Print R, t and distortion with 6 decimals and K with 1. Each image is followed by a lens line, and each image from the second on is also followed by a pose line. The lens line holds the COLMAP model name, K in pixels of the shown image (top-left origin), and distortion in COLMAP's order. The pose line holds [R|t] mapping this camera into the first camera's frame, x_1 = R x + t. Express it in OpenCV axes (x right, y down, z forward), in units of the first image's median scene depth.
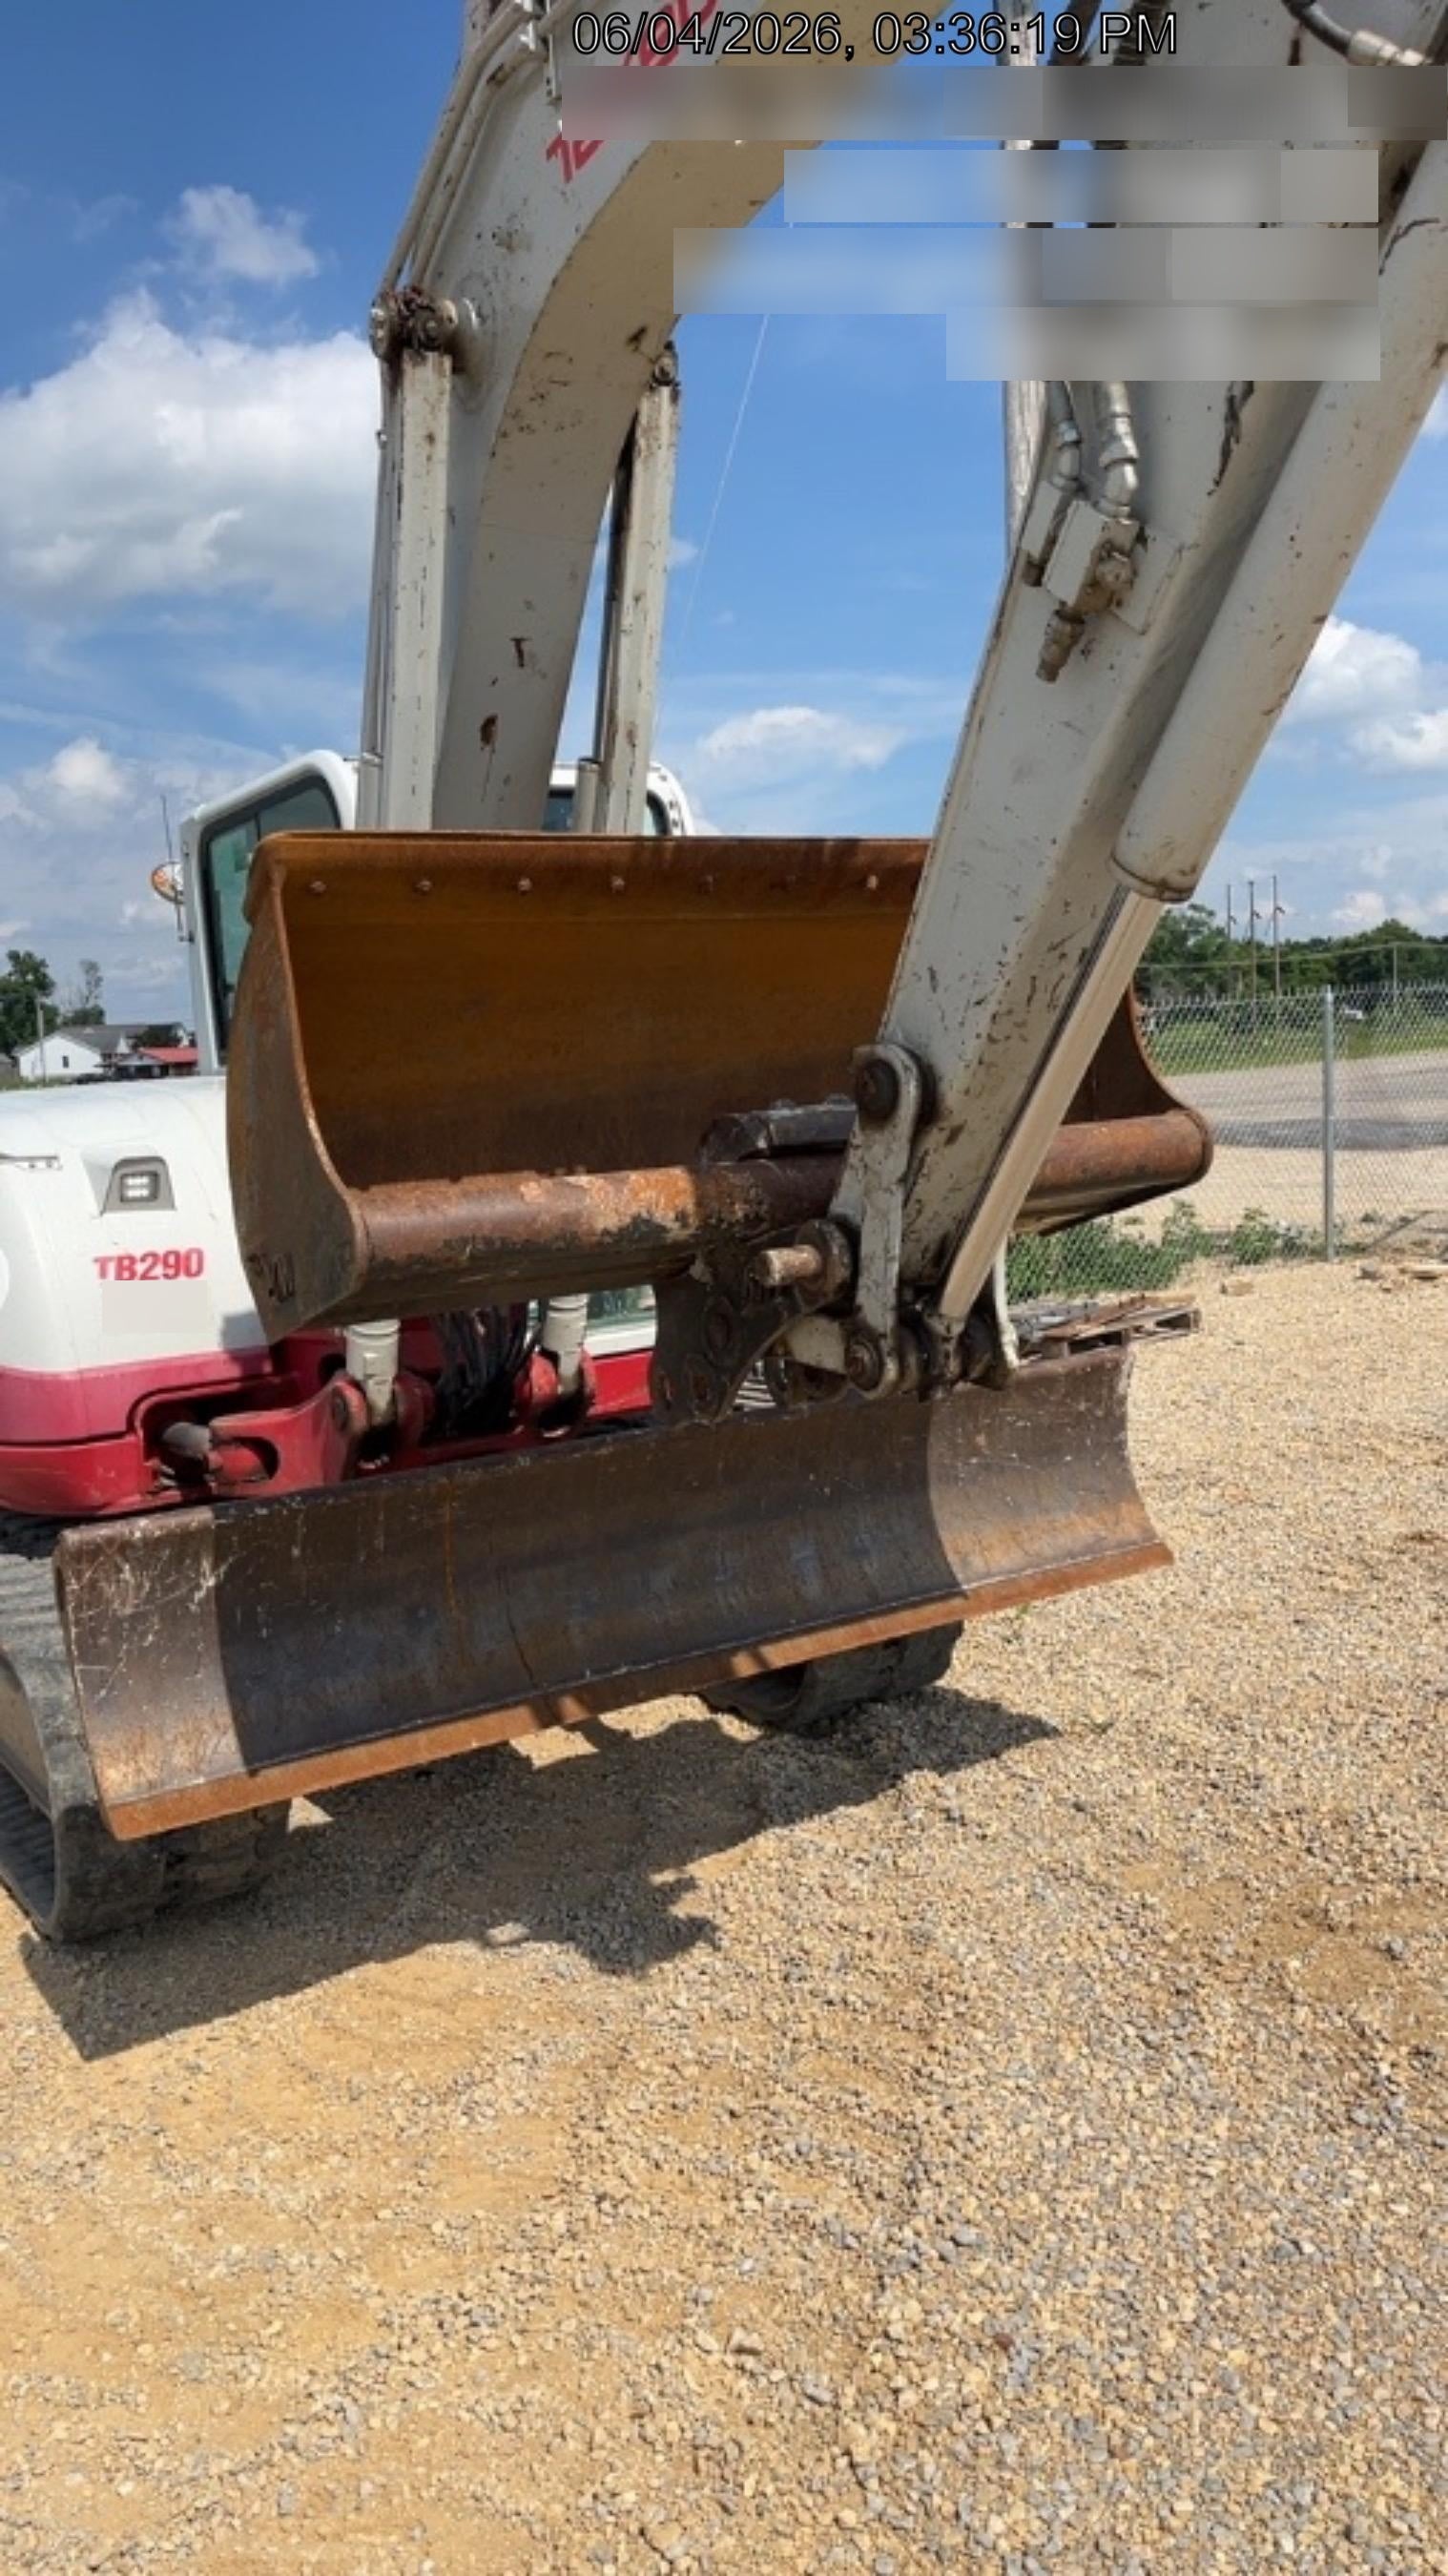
lens RADIAL K [[1835.0, 0, 724.0], [0, 1835.0, 1288.0], [0, 0, 1]] dist [0.088333, -0.117967]
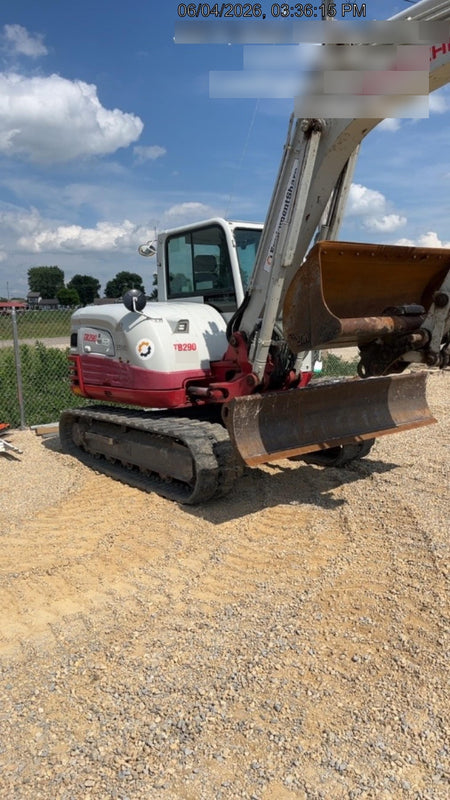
lens RADIAL K [[569.9, 0, 225.0], [0, 569.9, 400.0], [0, 0, 1]] dist [0.088333, -0.117967]
pose [[0.994799, 0.019968, 0.099879, -0.349043], [-0.022542, 0.999440, 0.024717, 0.070714], [-0.099329, -0.026840, 0.994693, -0.242458]]
